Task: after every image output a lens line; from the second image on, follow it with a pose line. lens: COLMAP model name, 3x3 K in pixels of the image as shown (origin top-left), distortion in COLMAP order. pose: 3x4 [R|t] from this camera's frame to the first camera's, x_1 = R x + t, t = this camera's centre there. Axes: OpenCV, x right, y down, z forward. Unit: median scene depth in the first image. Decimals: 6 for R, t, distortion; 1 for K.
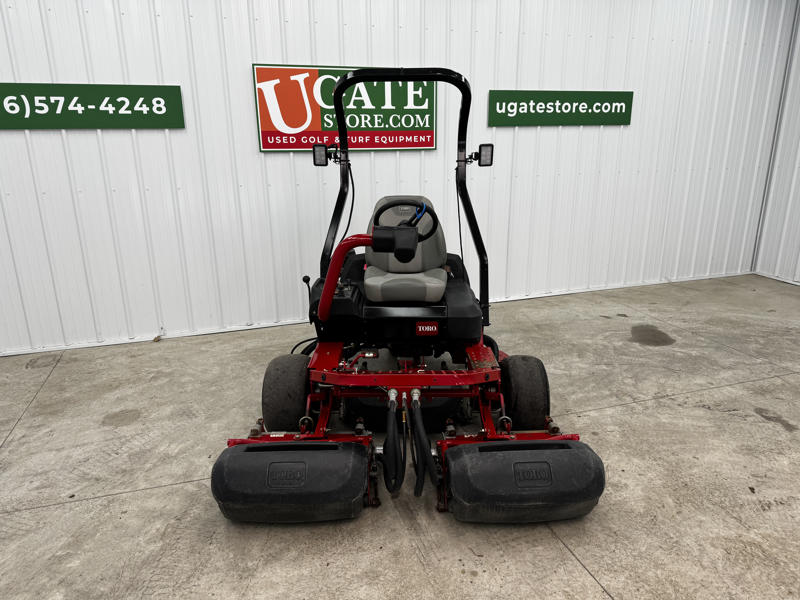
lens RADIAL K [[555.4, 0, 400.0], [0, 555.4, 300.0], [0, 0, 1]] dist [0.099381, -0.135043]
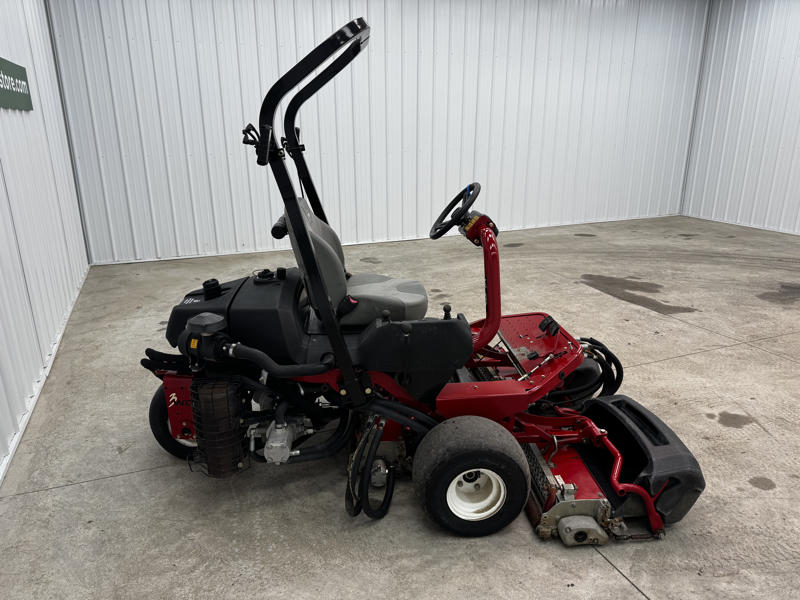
lens RADIAL K [[555.4, 0, 400.0], [0, 555.4, 300.0], [0, 0, 1]] dist [0.099381, -0.135043]
pose [[-0.096364, -0.284560, 0.953803, -0.561196], [0.277464, 0.912597, 0.300300, -0.196150], [-0.955891, 0.293584, -0.008986, 0.714585]]
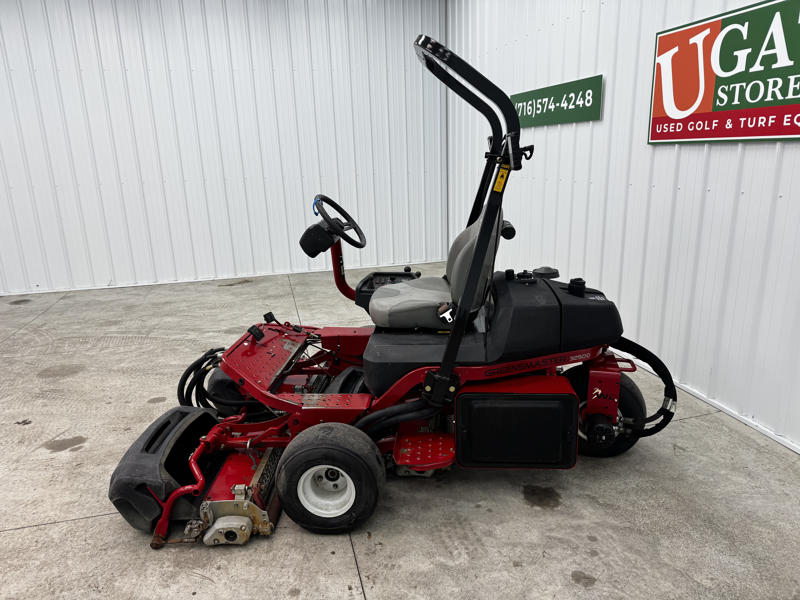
lens RADIAL K [[562.4, 0, 400.0], [0, 562.4, 300.0], [0, 0, 1]] dist [-0.001987, -0.004188]
pose [[-0.070540, 0.270149, -0.960231, 0.584186], [-0.245487, 0.928321, 0.279205, -0.190172], [0.966830, 0.255419, 0.000834, 0.700271]]
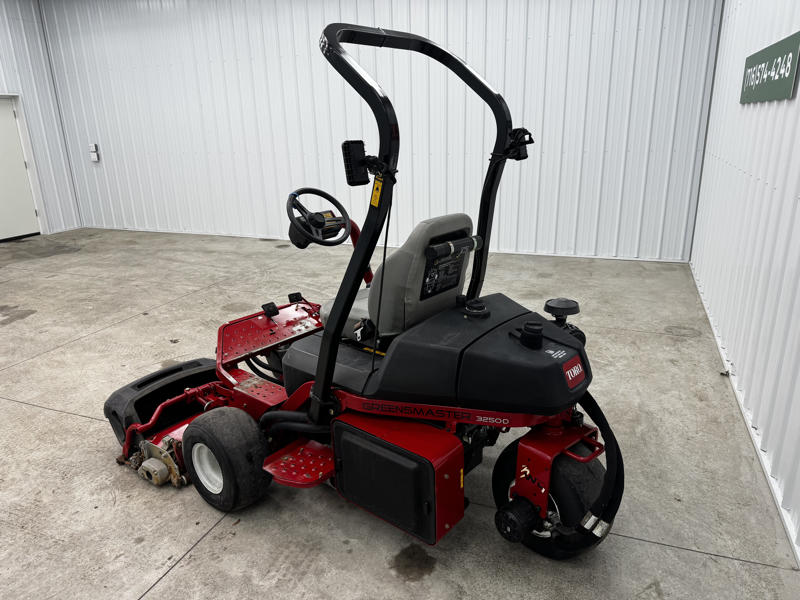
lens RADIAL K [[562.4, 0, 400.0], [0, 562.4, 300.0], [0, 0, 1]] dist [-0.001987, -0.004188]
pose [[-0.634013, 0.256322, -0.729607, 0.397082], [-0.185749, 0.865373, 0.465431, -0.297730], [0.750683, 0.430614, -0.501046, 1.009325]]
